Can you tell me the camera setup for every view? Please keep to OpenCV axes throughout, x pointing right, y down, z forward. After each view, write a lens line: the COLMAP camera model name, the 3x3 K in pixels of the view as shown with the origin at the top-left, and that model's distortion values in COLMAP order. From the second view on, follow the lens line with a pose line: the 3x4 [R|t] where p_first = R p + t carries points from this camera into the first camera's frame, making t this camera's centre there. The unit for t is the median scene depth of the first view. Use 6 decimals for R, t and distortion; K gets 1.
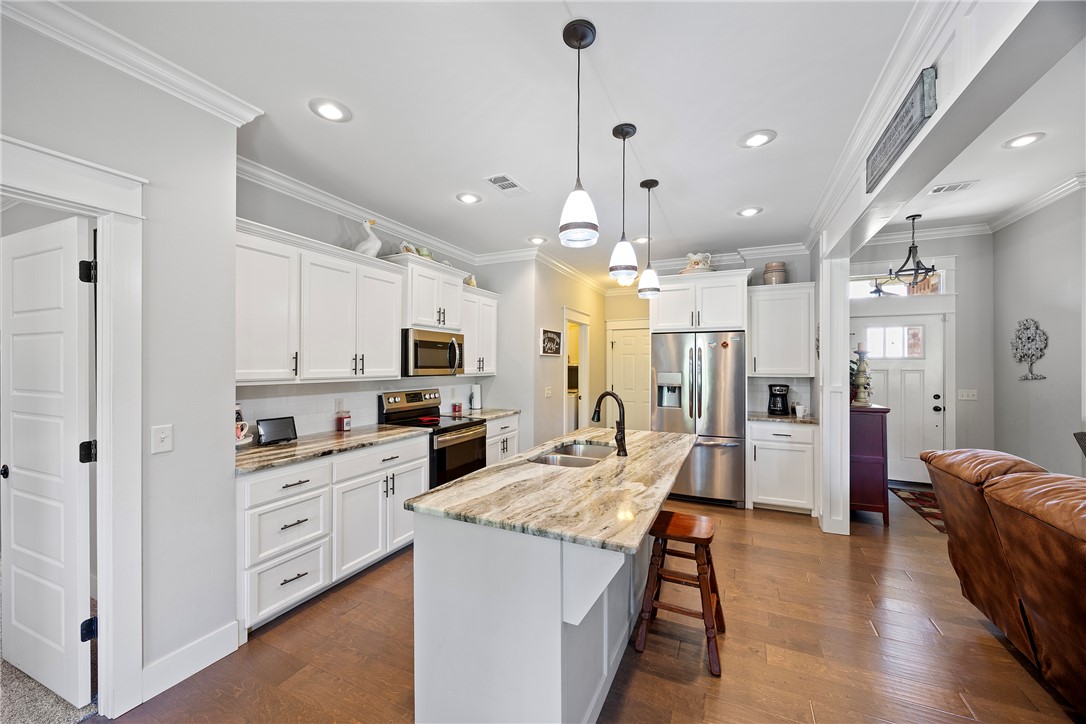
lens RADIAL K [[413.6, 0, 540.9], [0, 413.6, 366.1], [0, 0, 1]] dist [0.000612, 0.000185]
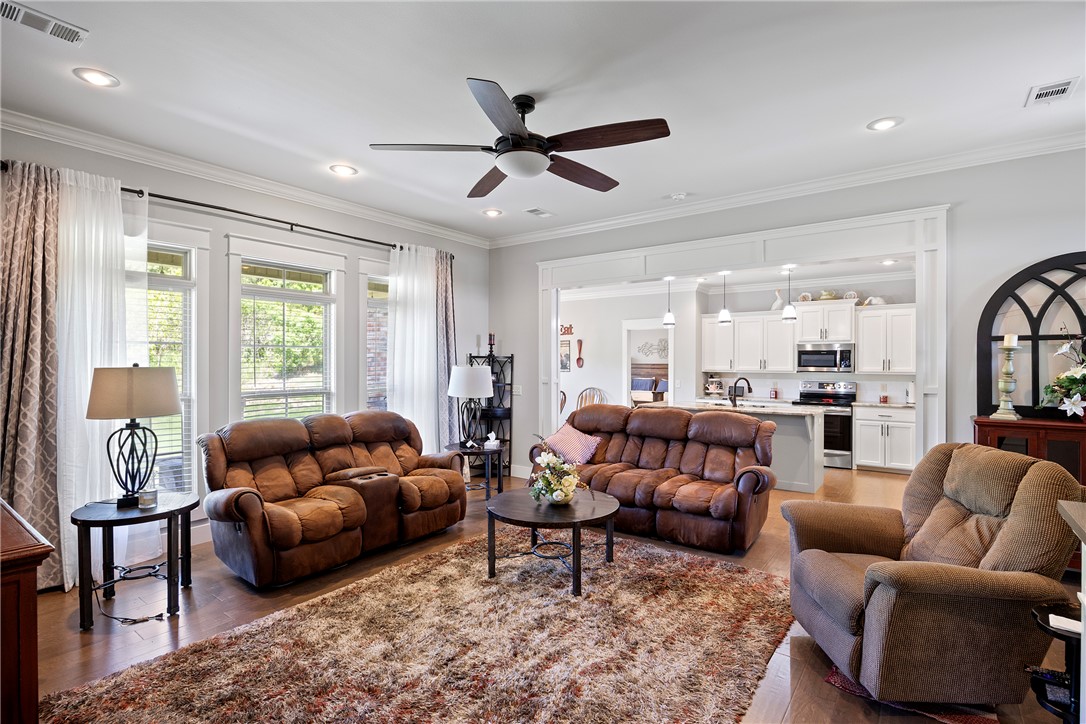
lens RADIAL K [[519.9, 0, 554.2], [0, 519.9, 361.6], [0, 0, 1]] dist [-0.002008, -0.000248]
pose [[-0.190967, -0.006862, -0.981572, 2.164276], [-0.007223, 0.999958, -0.005586, 0.002990], [0.981570, 0.006023, -0.191009, 0.437520]]
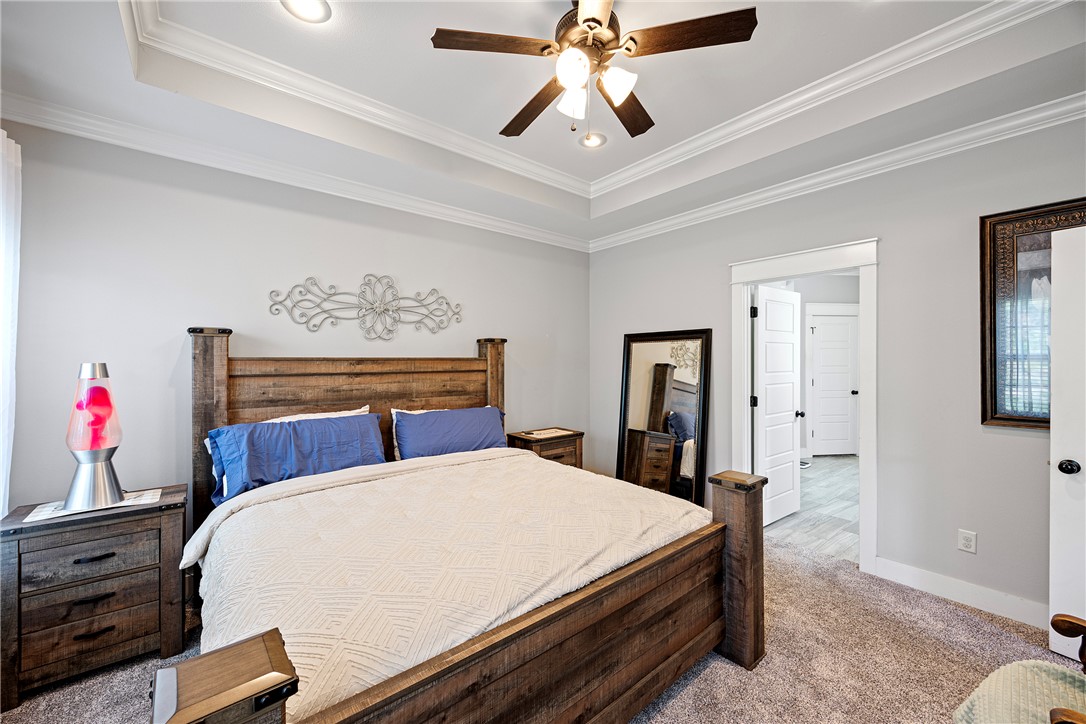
lens RADIAL K [[423.7, 0, 544.8], [0, 423.7, 364.1], [0, 0, 1]] dist [0.000575, -0.000055]
pose [[0.906223, -0.004387, -0.422778, -1.182220], [0.006830, 0.999968, 0.004264, 0.004034], [0.422746, -0.006751, 0.906223, -0.234528]]
